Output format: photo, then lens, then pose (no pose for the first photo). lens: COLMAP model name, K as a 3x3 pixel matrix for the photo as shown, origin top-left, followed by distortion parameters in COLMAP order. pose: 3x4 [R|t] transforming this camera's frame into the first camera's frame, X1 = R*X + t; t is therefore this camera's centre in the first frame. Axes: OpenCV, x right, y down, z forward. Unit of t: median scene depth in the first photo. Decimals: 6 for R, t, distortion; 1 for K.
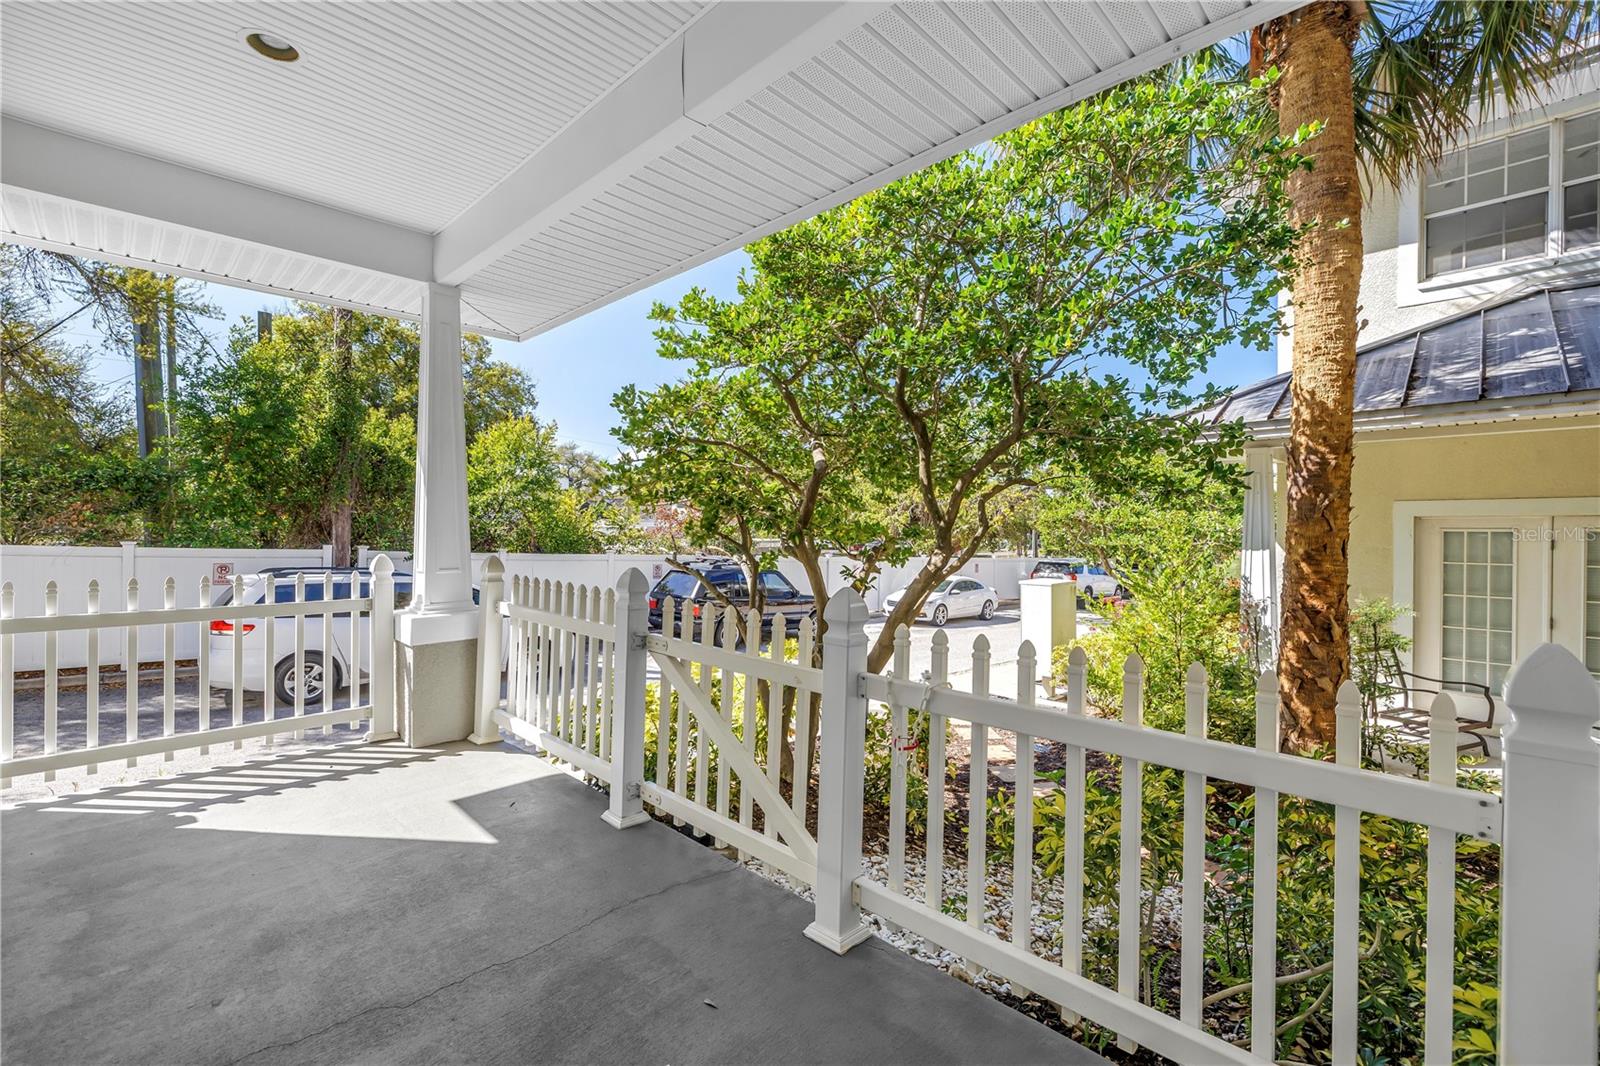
lens RADIAL K [[696.0, 0, 800.0], [0, 696.0, 533.0], [0, 0, 1]] dist [0.001951, 0.000574]
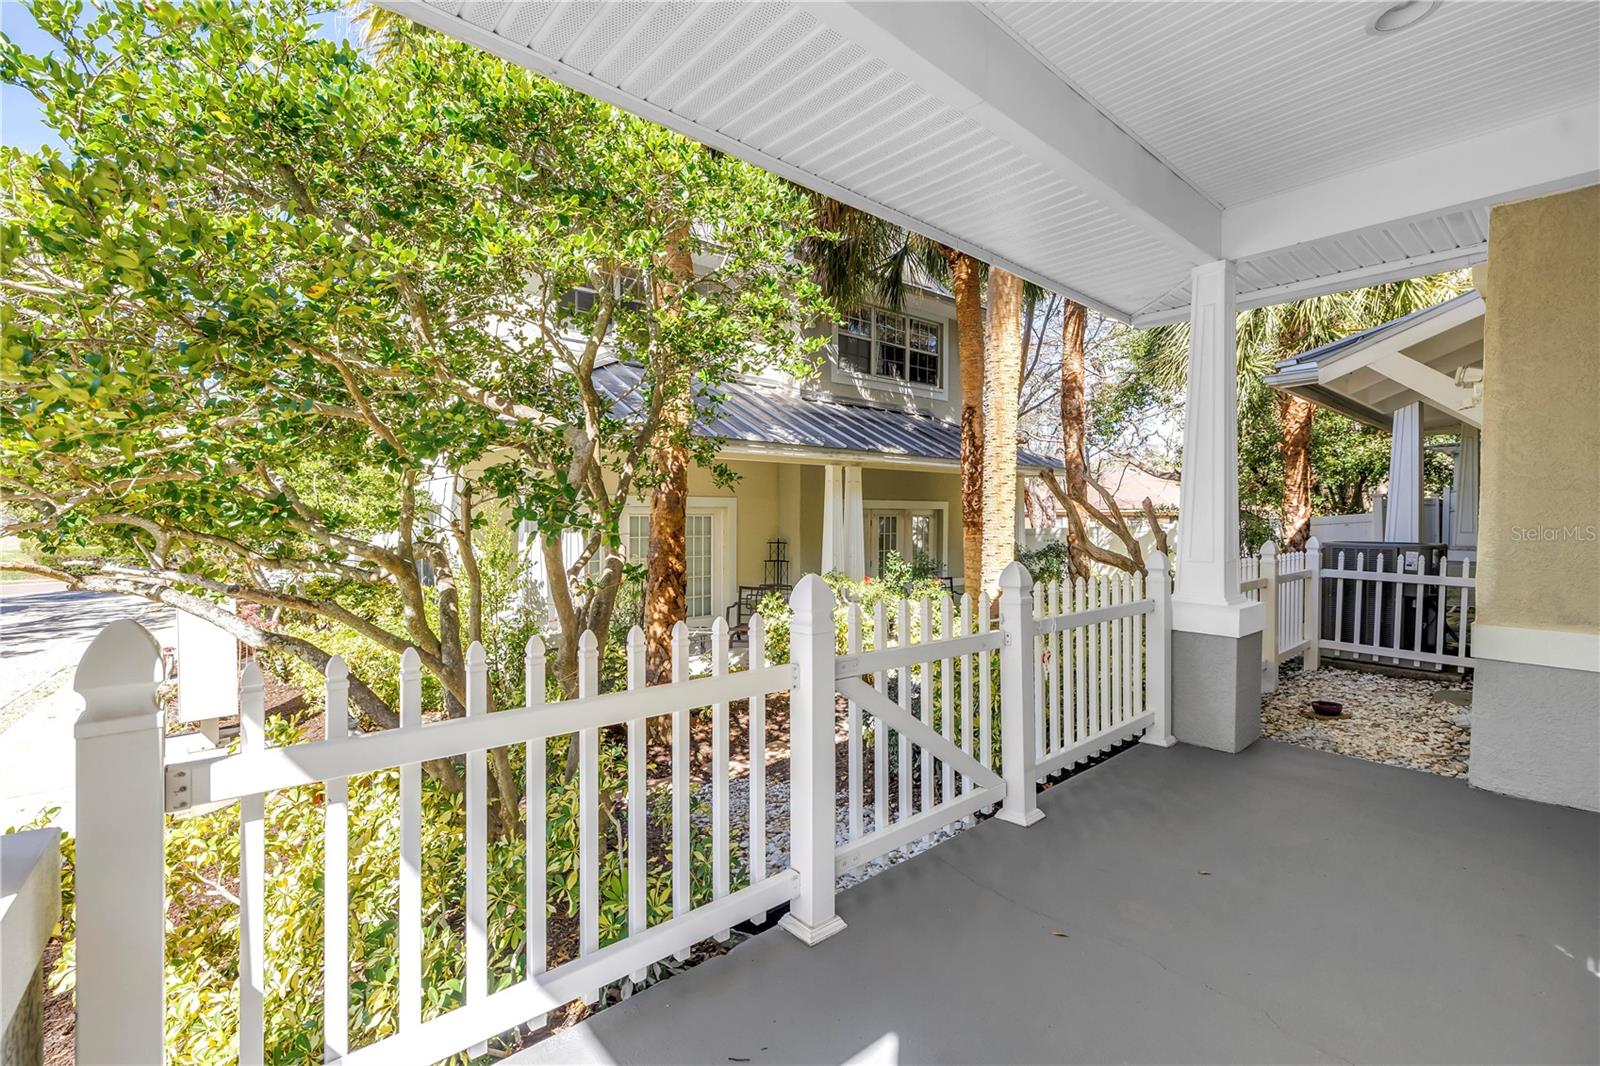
lens RADIAL K [[696.0, 0, 800.0], [0, 696.0, 533.0], [0, 0, 1]] dist [0.001951, 0.000574]
pose [[0.108295, -0.014773, 0.994009, -0.607570], [0.000950, 0.999891, 0.014757, 0.008974], [-0.994118, -0.000654, 0.108297, 0.606453]]
